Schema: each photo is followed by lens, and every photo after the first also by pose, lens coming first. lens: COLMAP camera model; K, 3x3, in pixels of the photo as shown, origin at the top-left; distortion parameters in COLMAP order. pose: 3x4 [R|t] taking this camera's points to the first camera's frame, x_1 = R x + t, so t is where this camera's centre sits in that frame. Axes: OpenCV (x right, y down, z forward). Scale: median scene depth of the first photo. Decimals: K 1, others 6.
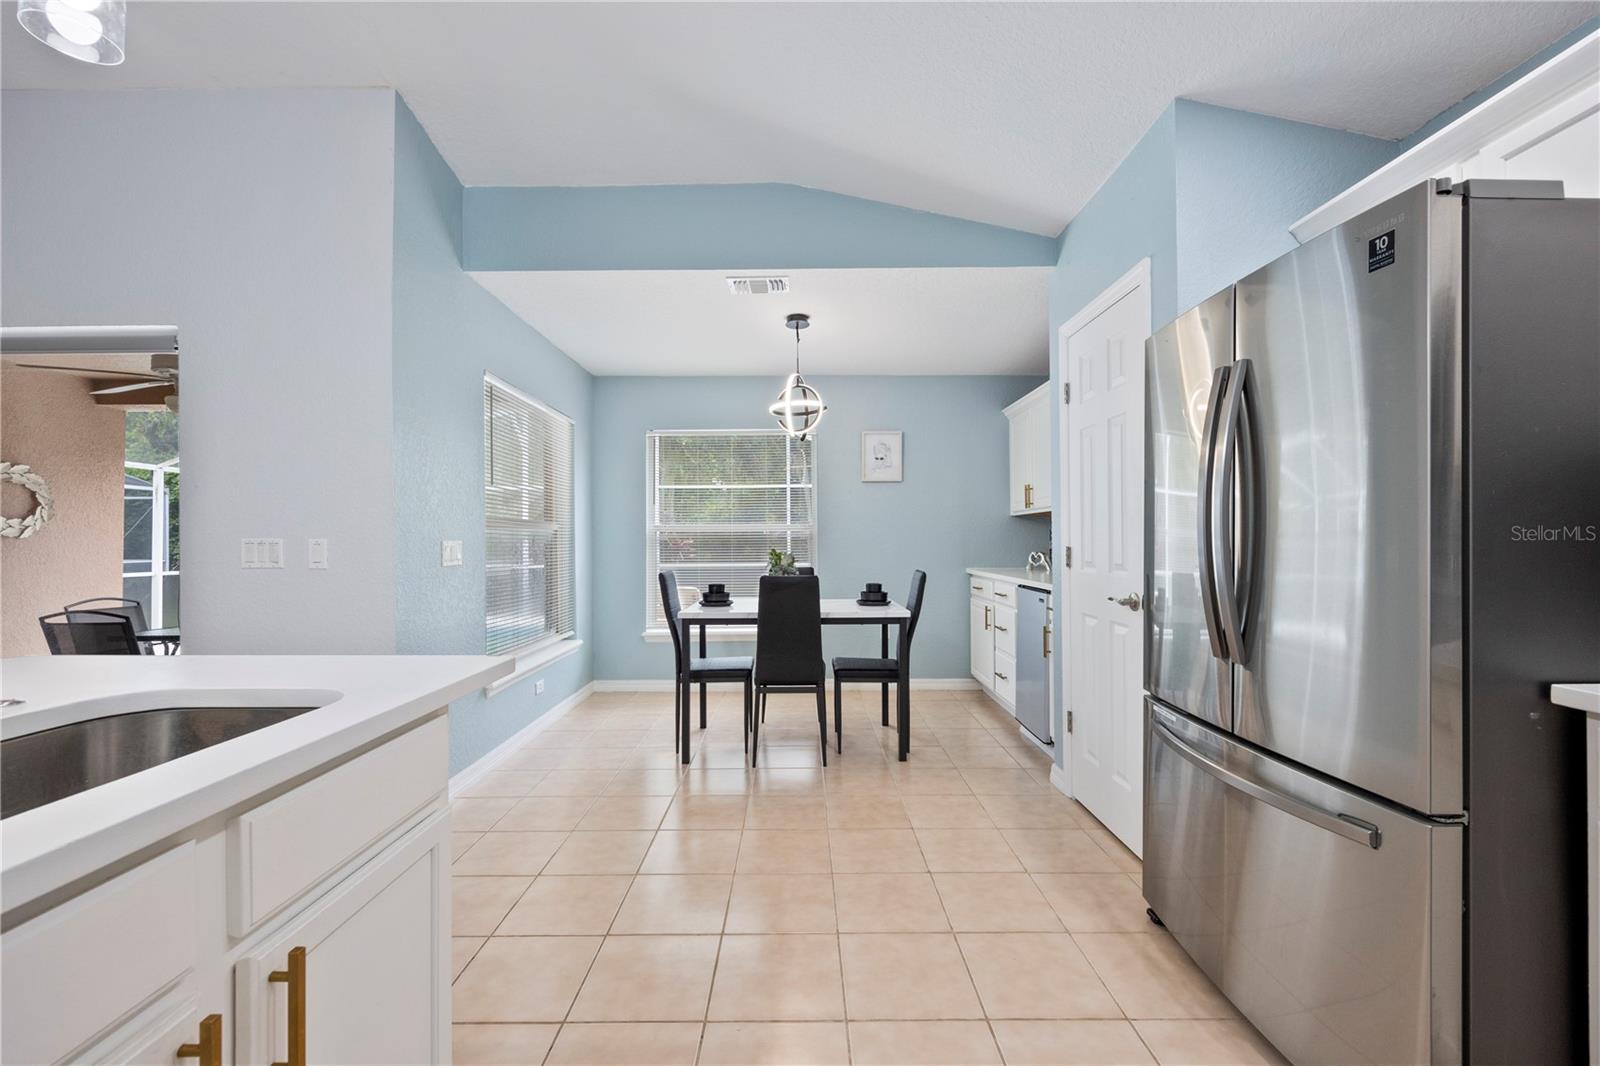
lens RADIAL K [[638.5, 0, 804.0], [0, 638.5, 536.7], [0, 0, 1]] dist [-0.000580, -0.000016]
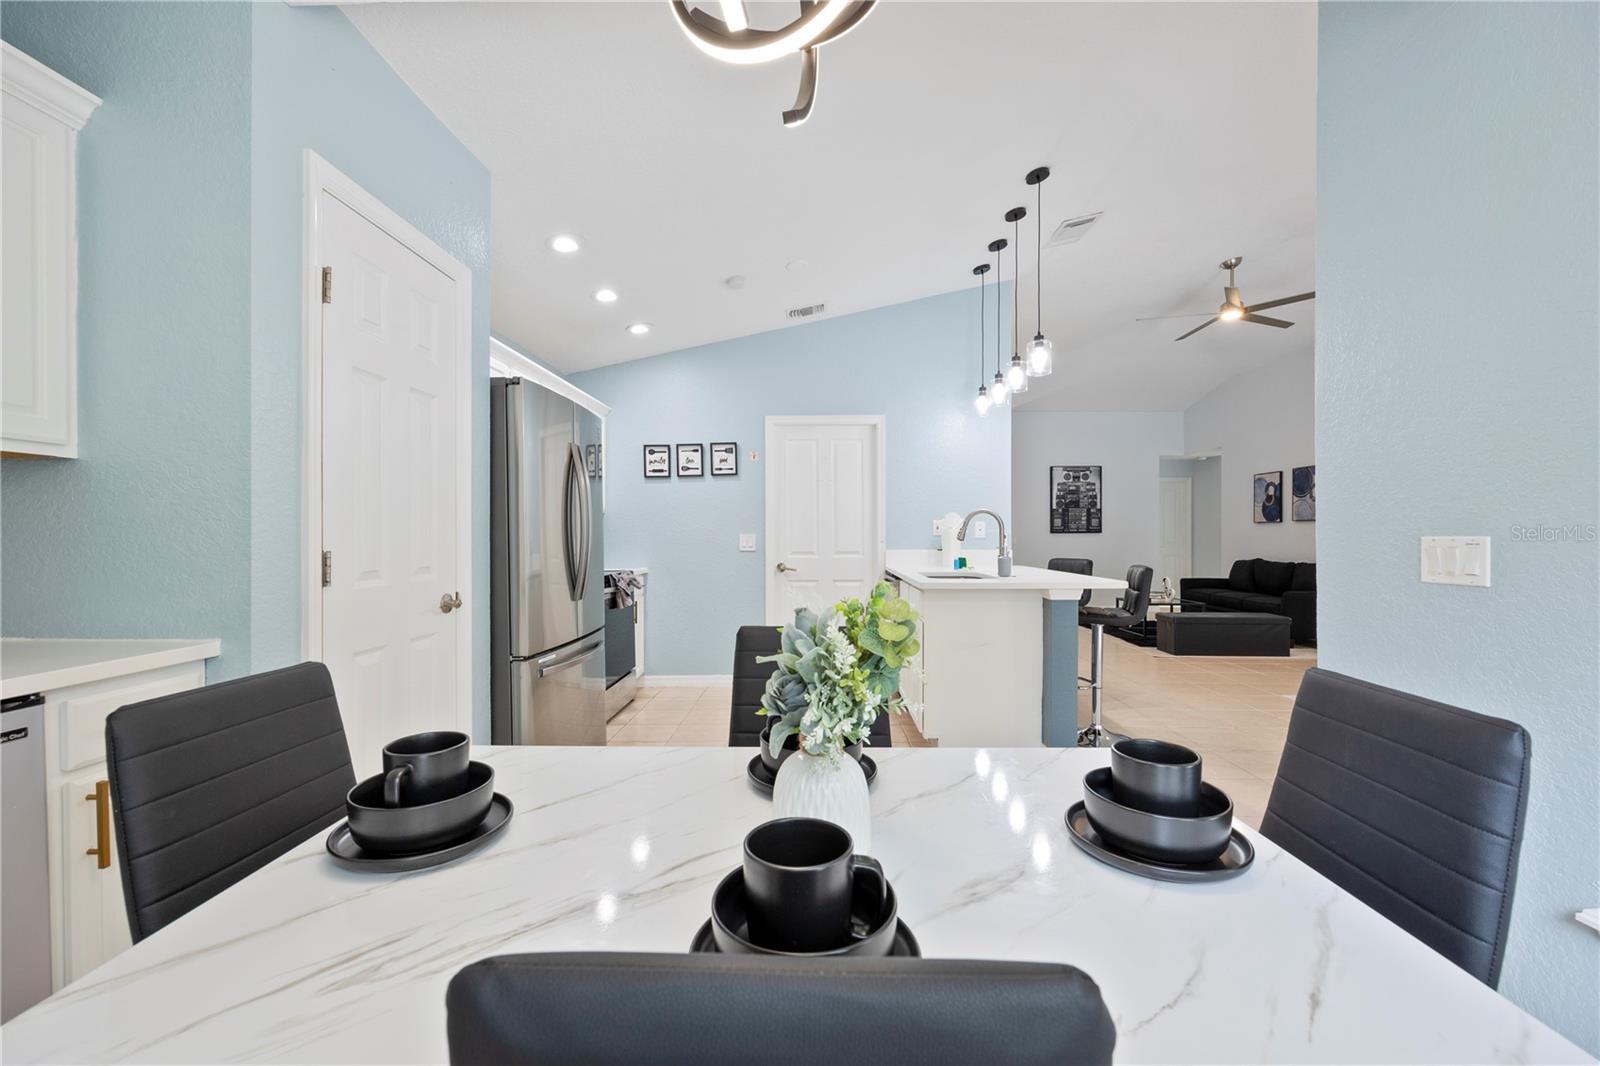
lens RADIAL K [[645.2, 0, 802.8], [0, 645.2, 535.8], [0, 0, 1]] dist [-0.001119, 0.000017]
pose [[-0.999458, 0.005191, 0.032523, -0.033530], [0.005129, 0.999985, -0.001996, 0.005582], [-0.032532, -0.001828, -0.999469, 1.499661]]
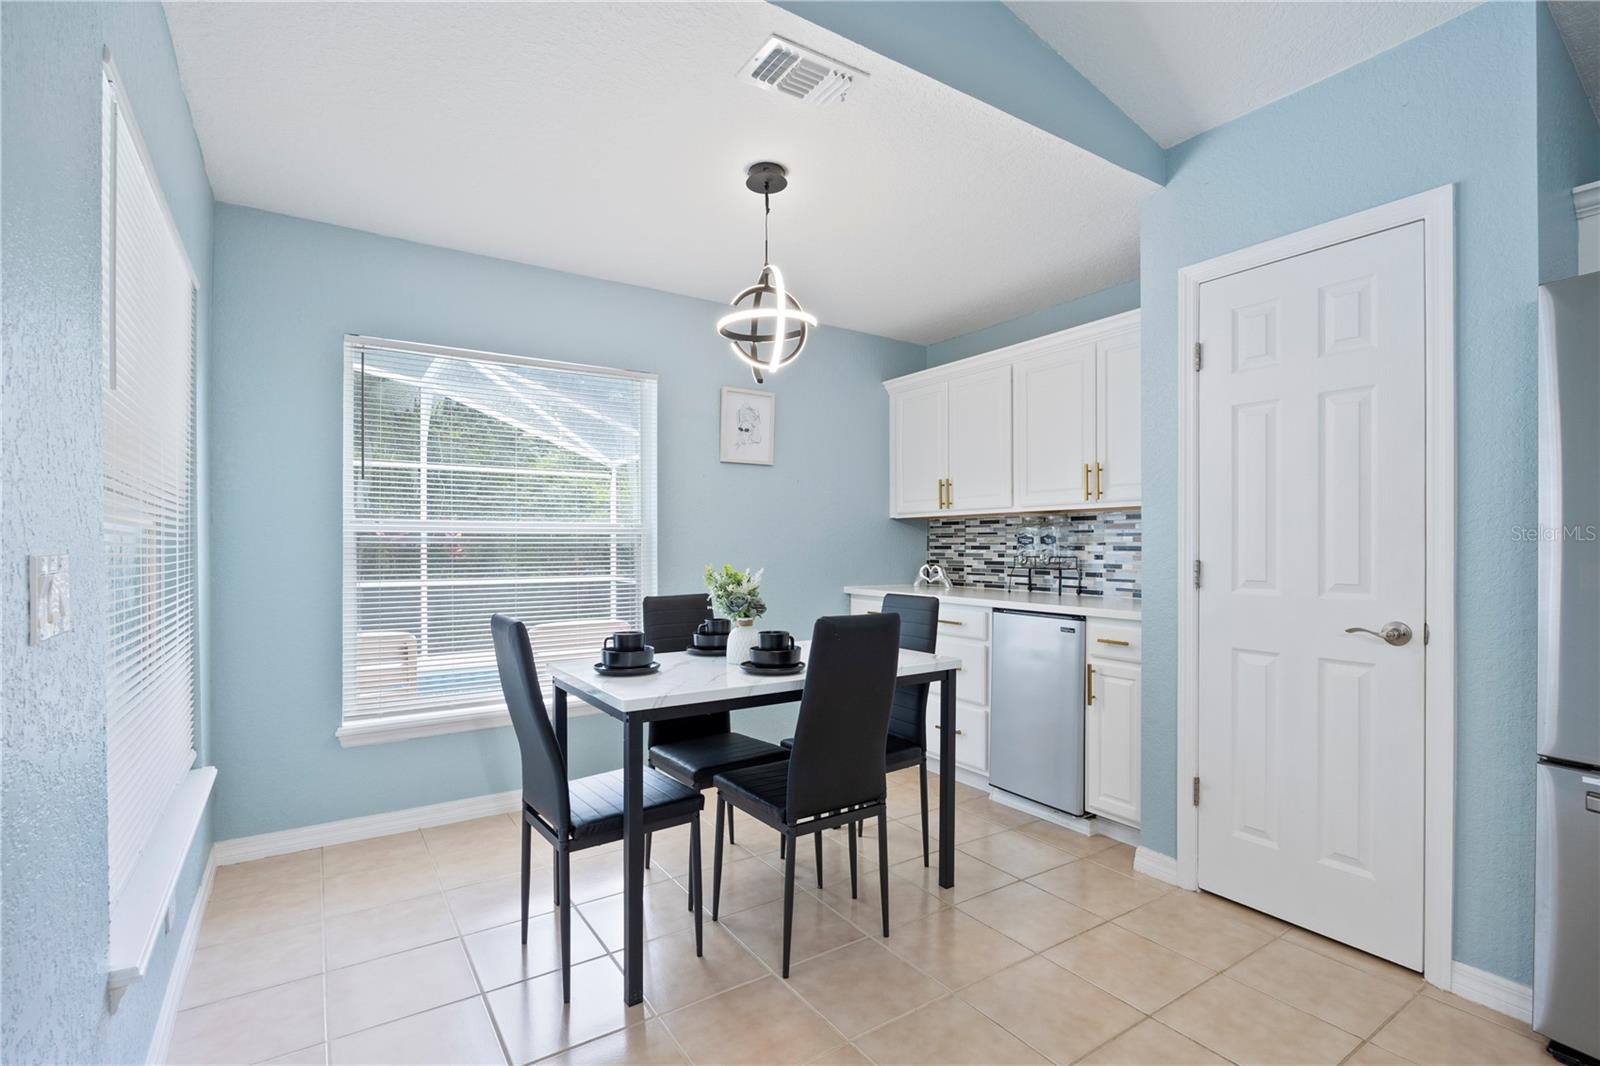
lens RADIAL K [[735.5, 0, 800.8], [0, 735.5, 542.4], [0, 0, 1]] dist [-0.012127, -0.000029]
pose [[0.835299, 0.007315, 0.549747, -0.434319], [-0.006571, 0.999973, -0.003322, 0.001436], [-0.549757, -0.000837, 0.835324, 0.511637]]
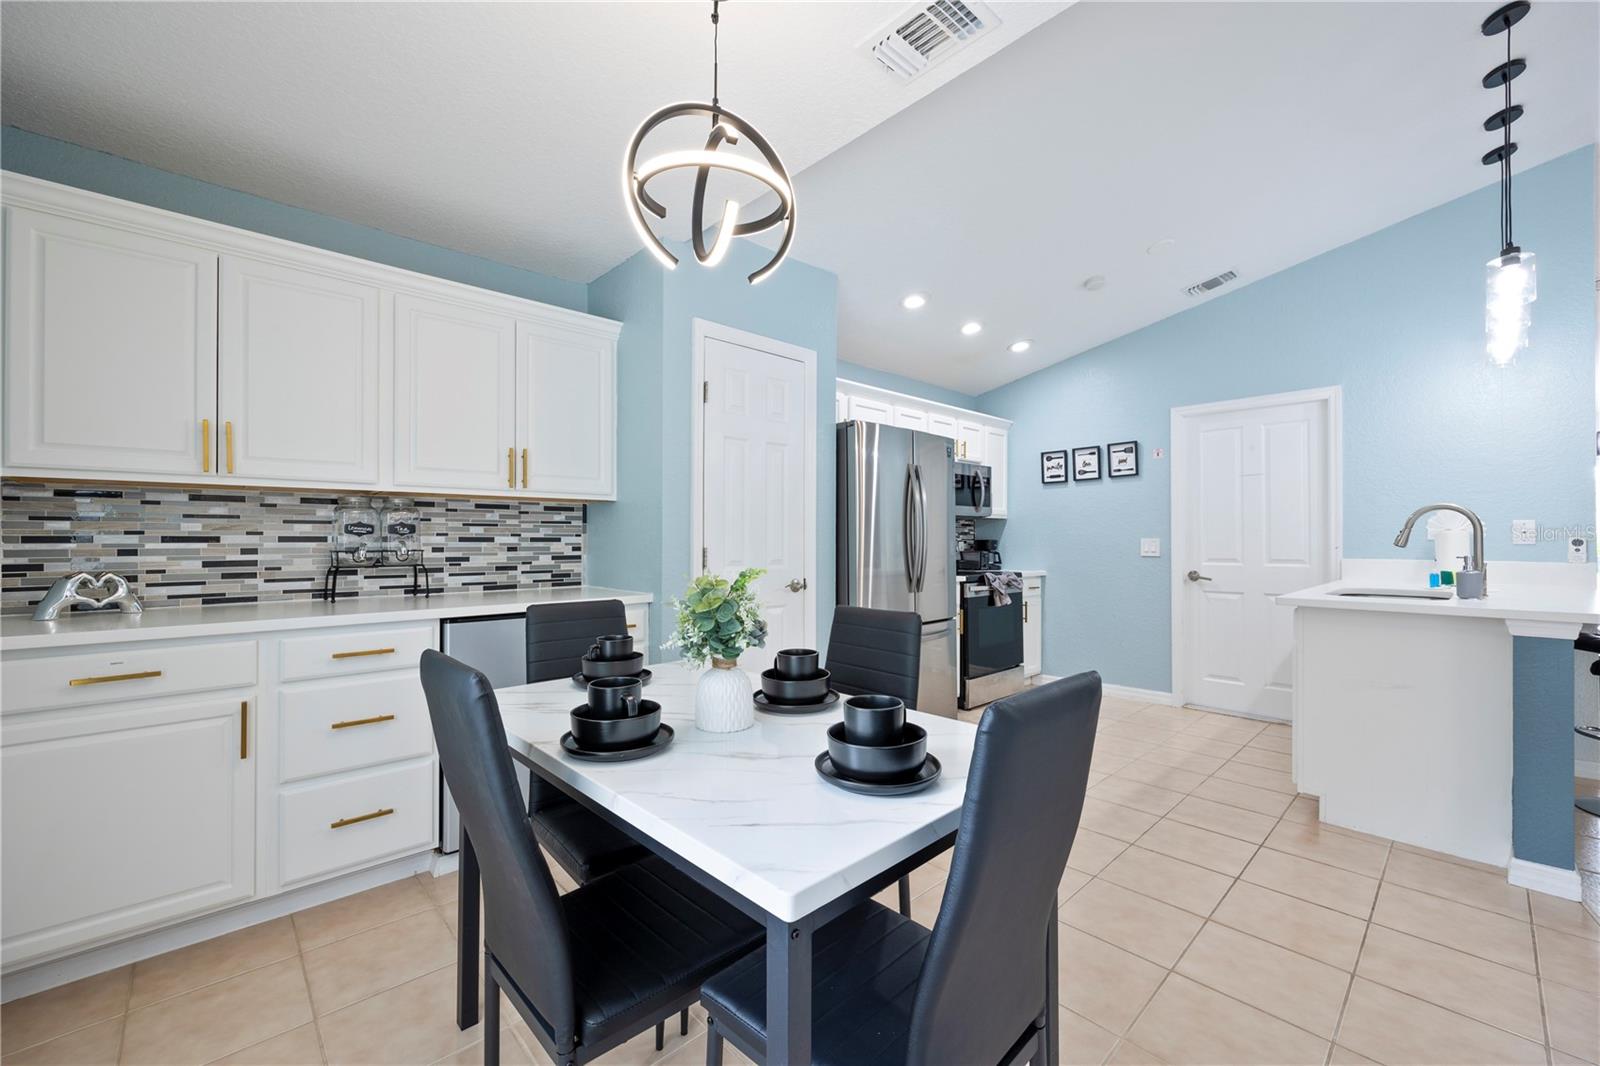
lens RADIAL K [[645.2, 0, 802.8], [0, 645.2, 535.8], [0, 0, 1]] dist [-0.001119, 0.000017]
pose [[-0.682678, 0.005933, 0.730696, -0.397452], [-0.001289, 0.999956, -0.009324, 0.006486], [-0.730719, -0.007307, -0.682640, 1.500211]]
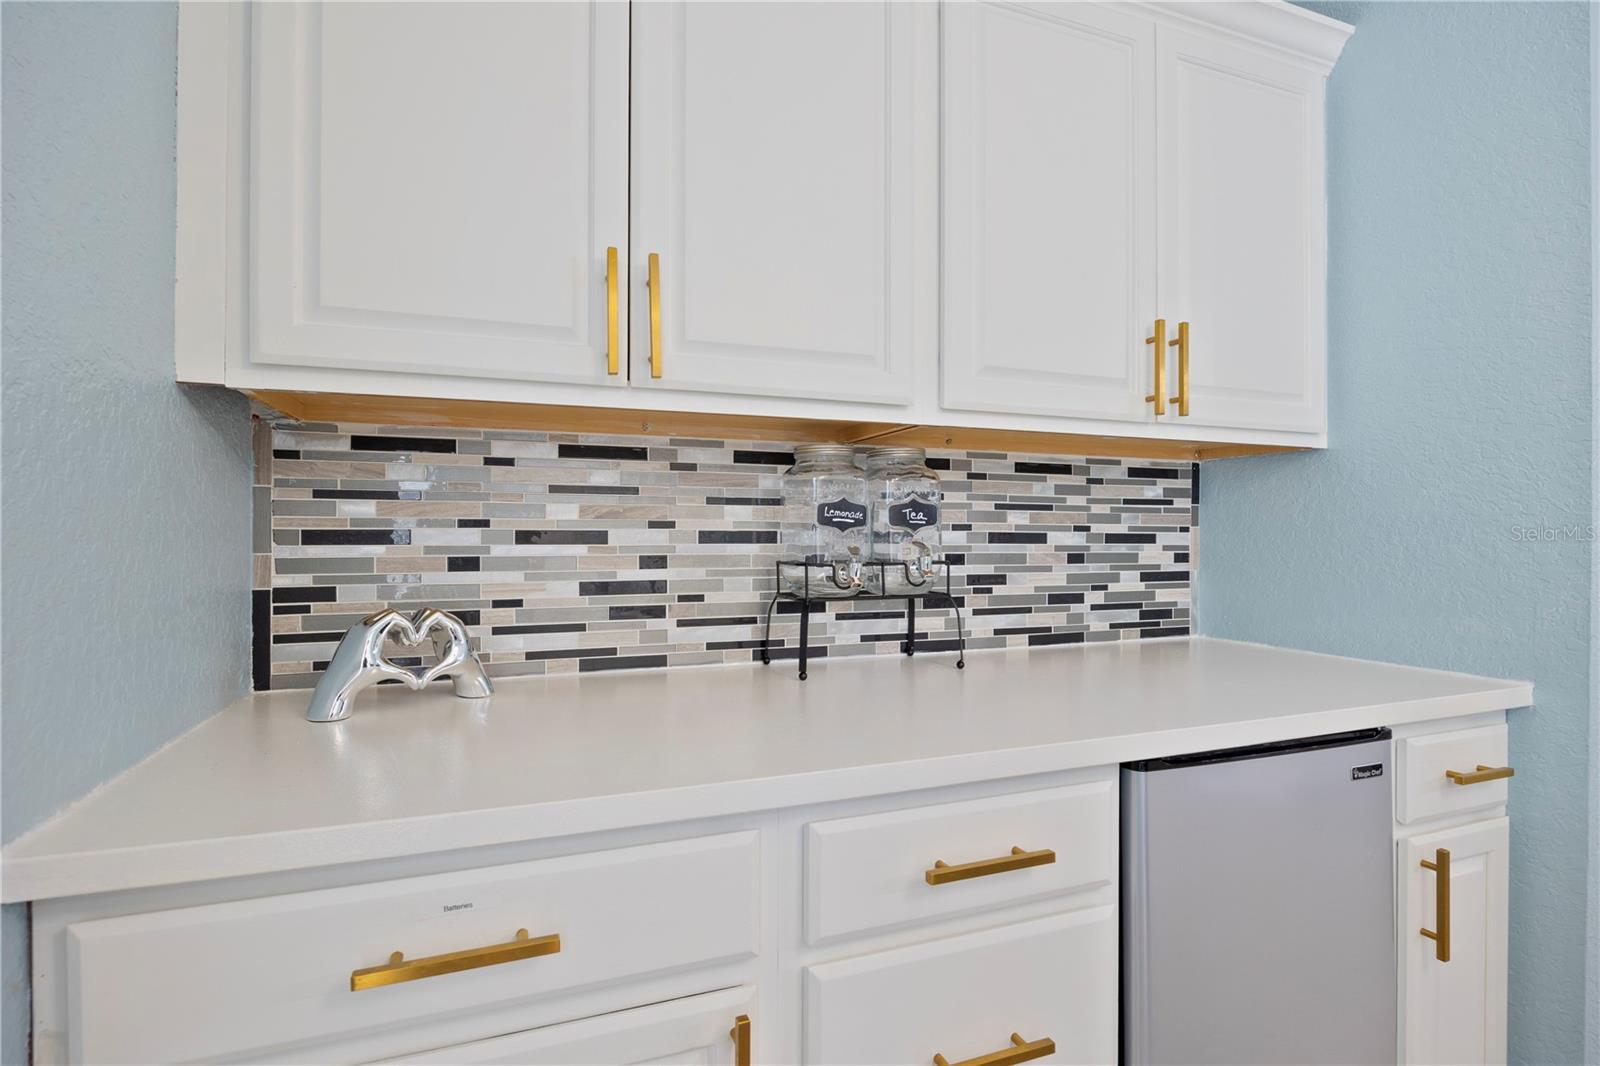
lens RADIAL K [[786.7, 0, 800.0], [0, 786.7, 533.0], [0, 0, 1]] dist [-0.013213, 0.000176]
pose [[-0.361753, 0.004626, 0.932263, 0.175807], [-0.004208, 0.999969, -0.006595, 0.004574], [-0.932265, -0.006309, -0.361722, 1.543641]]
